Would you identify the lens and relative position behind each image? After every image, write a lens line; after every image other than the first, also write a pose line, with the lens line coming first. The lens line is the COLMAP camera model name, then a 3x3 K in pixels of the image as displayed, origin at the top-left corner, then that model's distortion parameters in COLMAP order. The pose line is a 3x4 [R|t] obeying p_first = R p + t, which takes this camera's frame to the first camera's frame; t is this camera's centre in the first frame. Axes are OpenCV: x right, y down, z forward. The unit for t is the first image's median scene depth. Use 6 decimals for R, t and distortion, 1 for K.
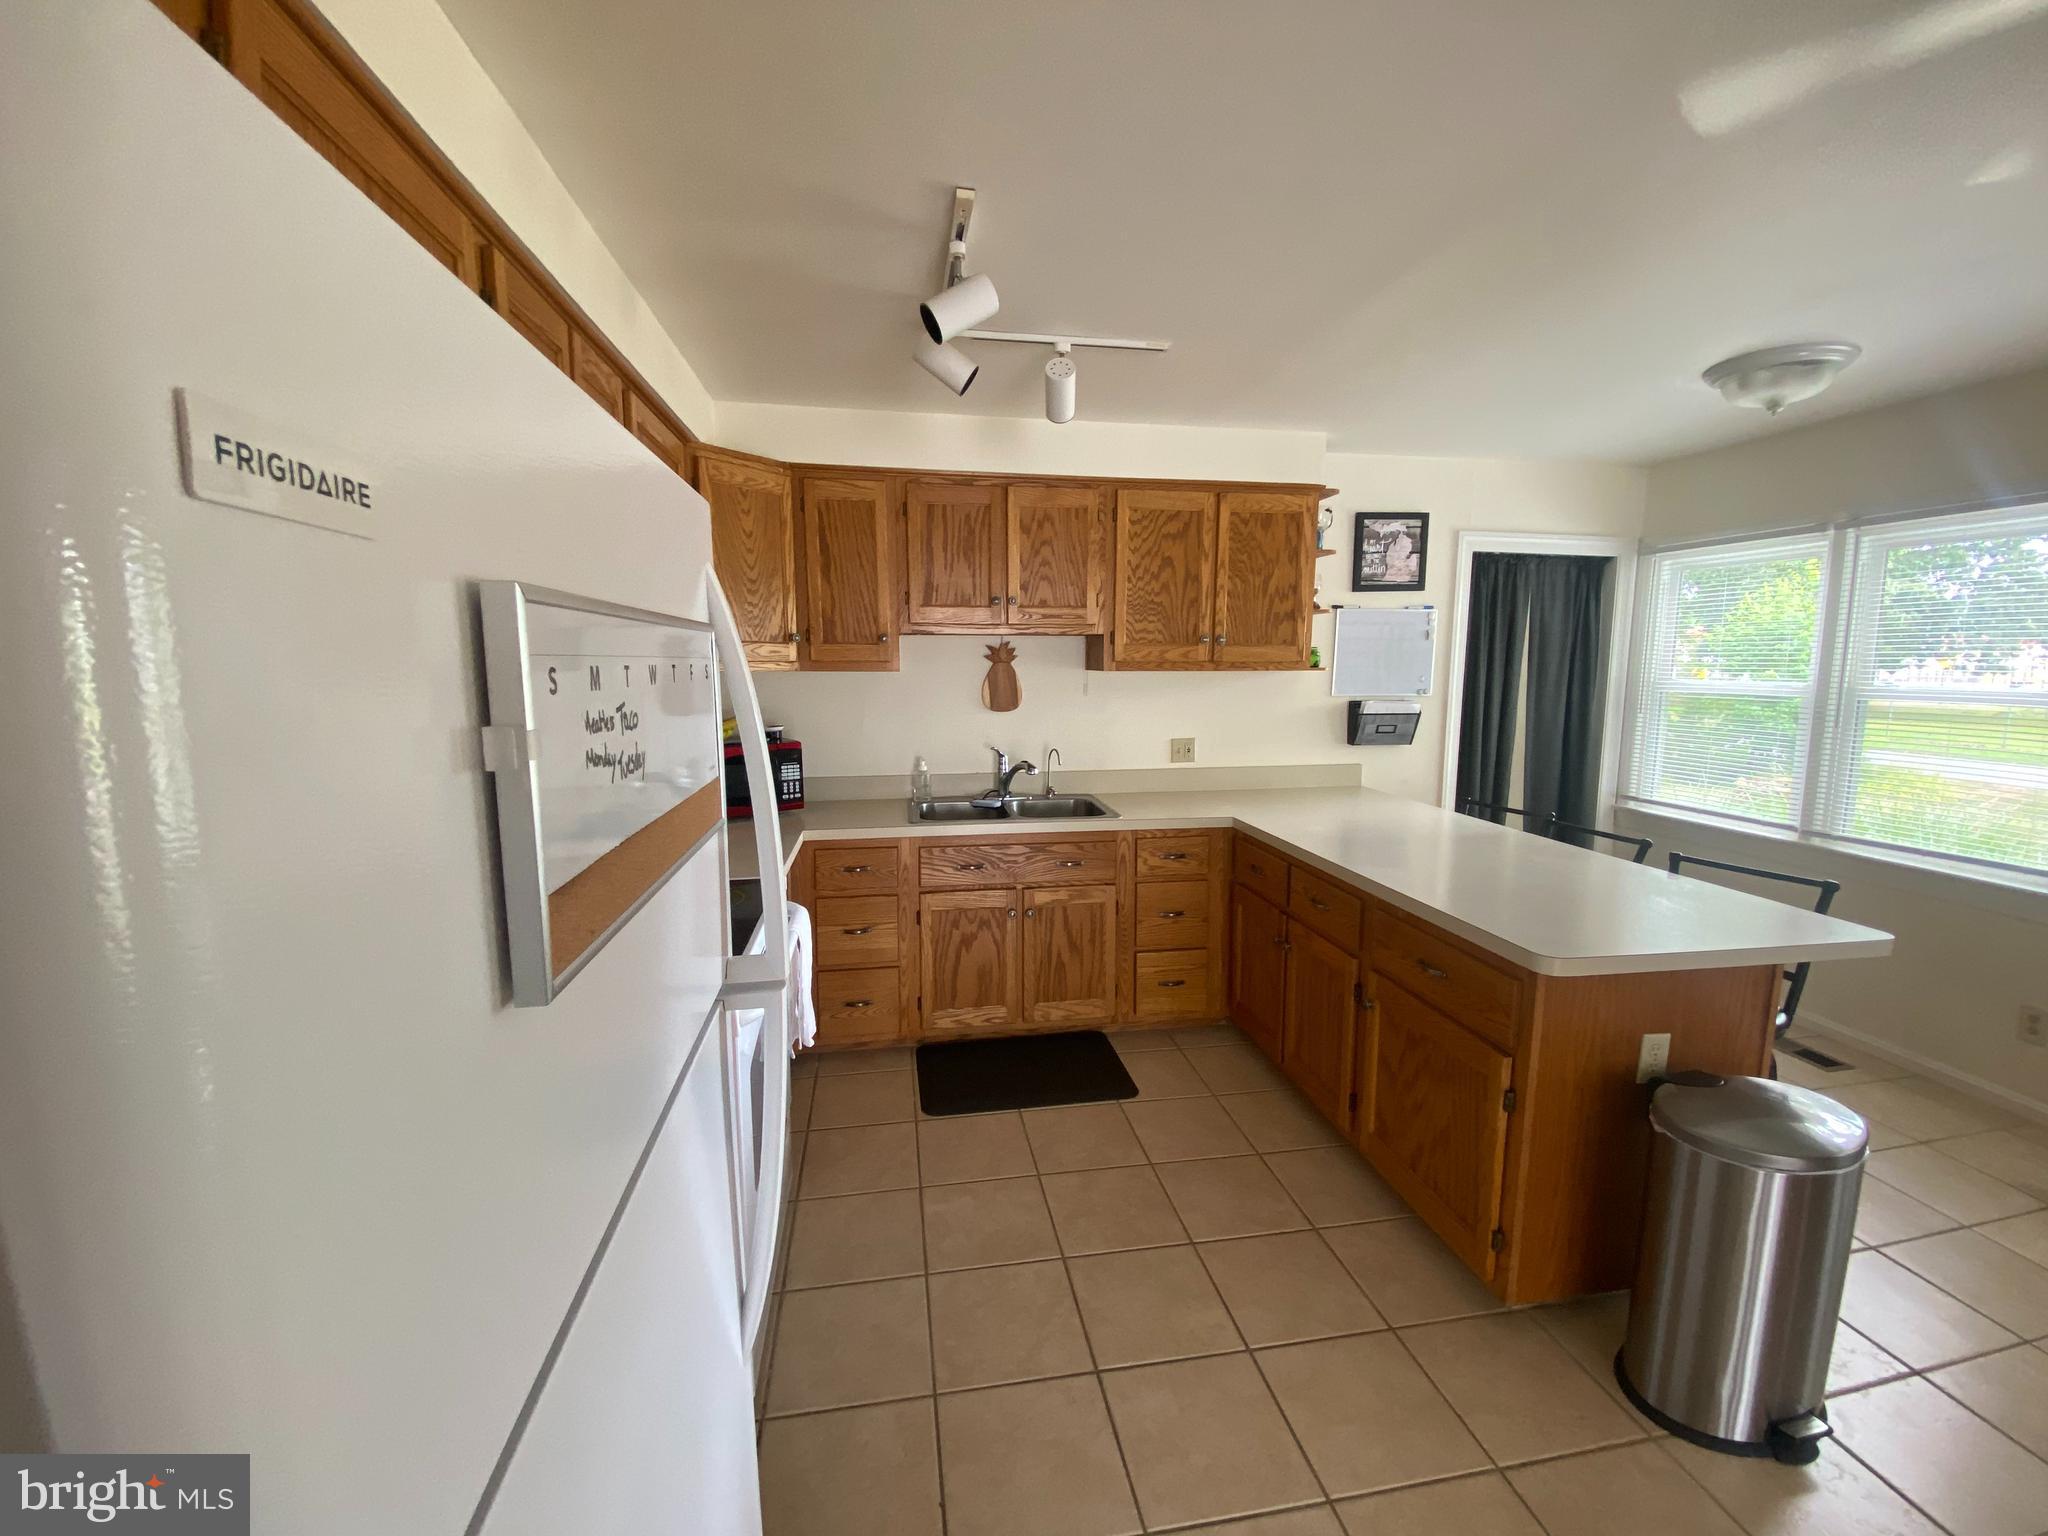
lens RADIAL K [[836.6, 0, 1024.1], [0, 836.6, 781.6], [0, 0, 1]] dist [-0.011605, -0.005661]
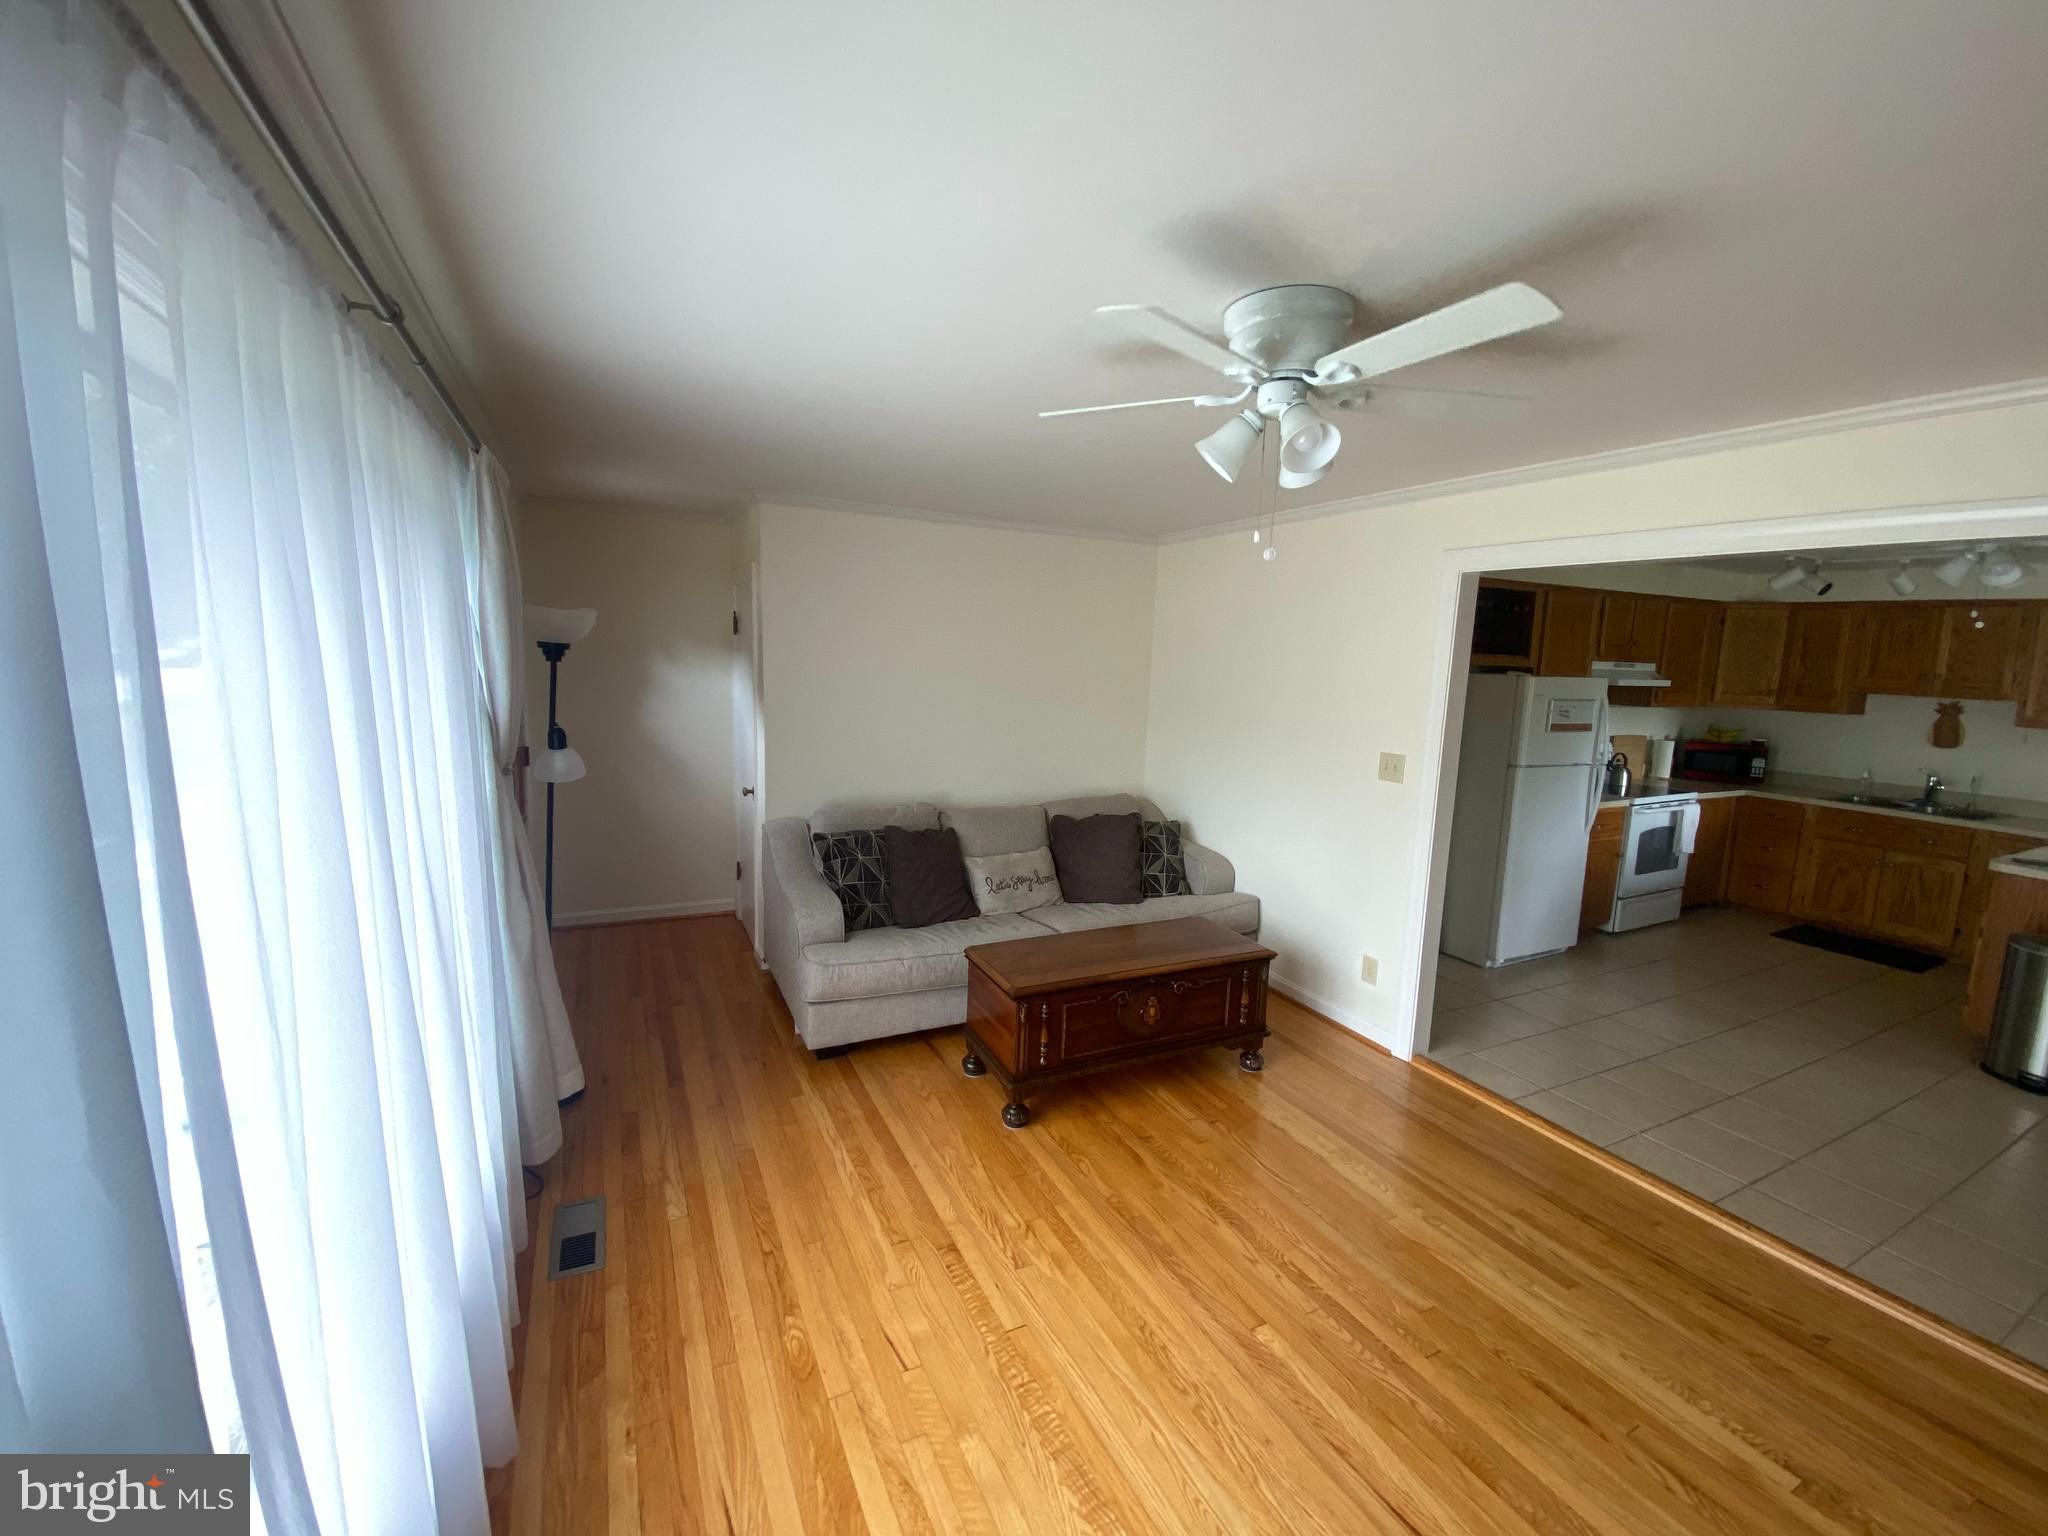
lens RADIAL K [[836.6, 0, 1024.6], [0, 836.6, 773.1], [0, 0, 1]] dist [-0.011605, -0.005661]
pose [[0.295143, 0.151695, -0.943334, 0.912955], [-0.171006, 0.979761, 0.104049, 0.093944], [0.940025, 0.130606, 0.315110, -1.047399]]
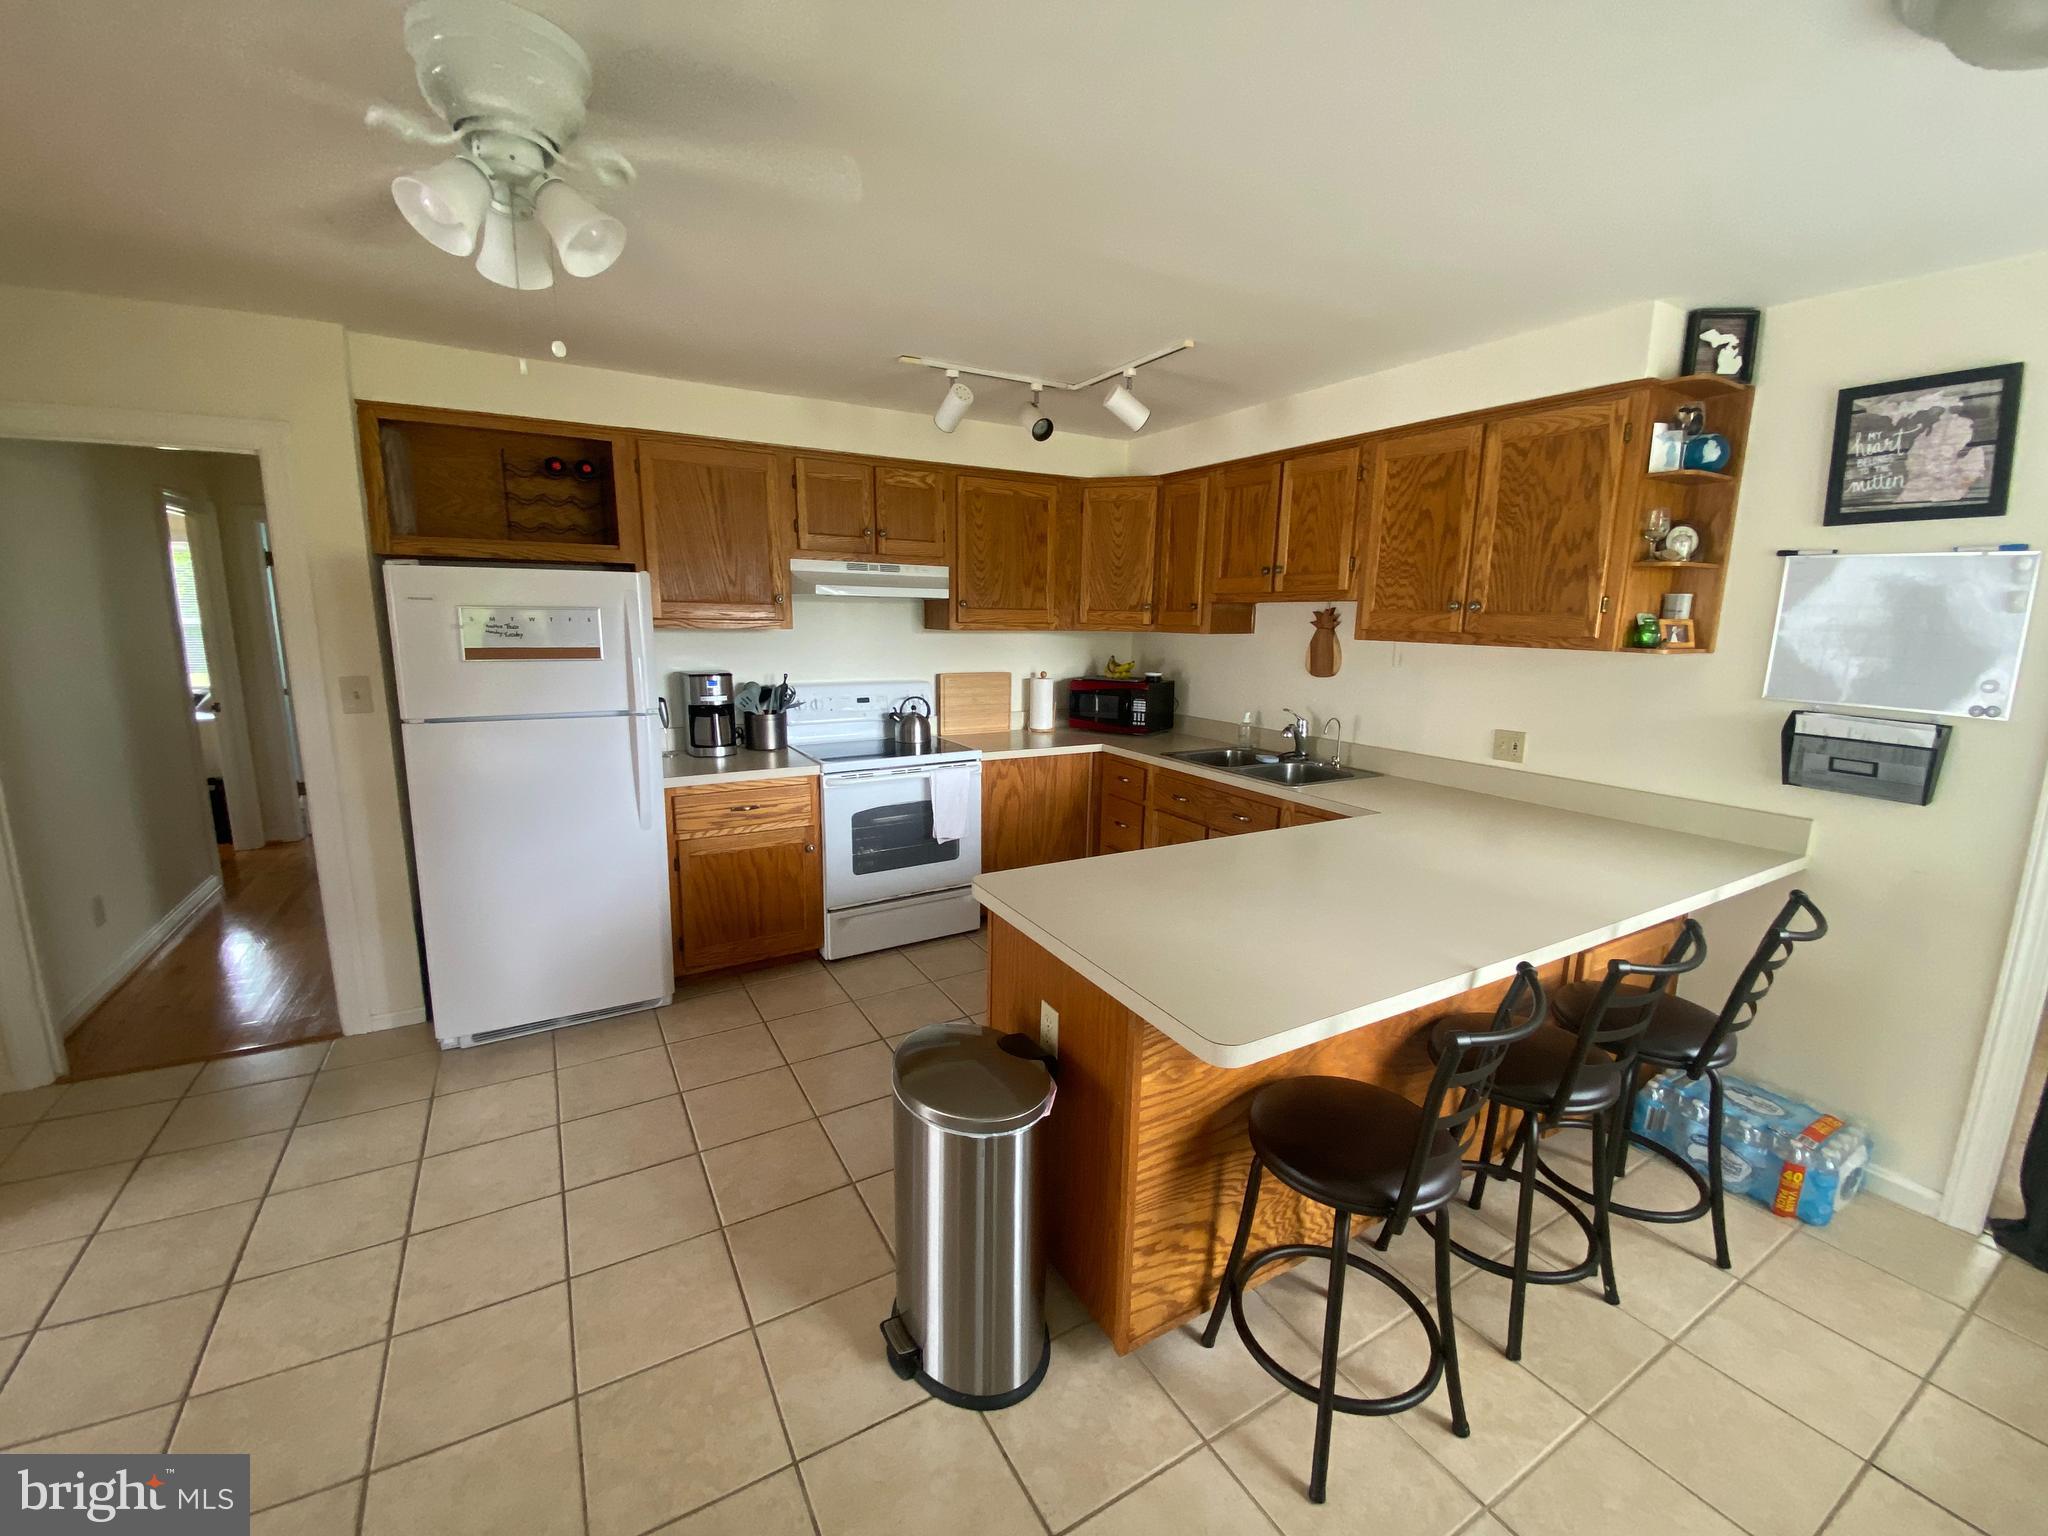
lens RADIAL K [[836.6, 0, 1015.6], [0, 836.6, 766.8], [0, 0, 1]] dist [-0.011605, -0.005661]
pose [[0.368430, 0.178446, -0.912369, 0.829638], [-0.152561, 0.979705, 0.130010, -0.055022], [0.917052, 0.091292, 0.388176, 0.296071]]
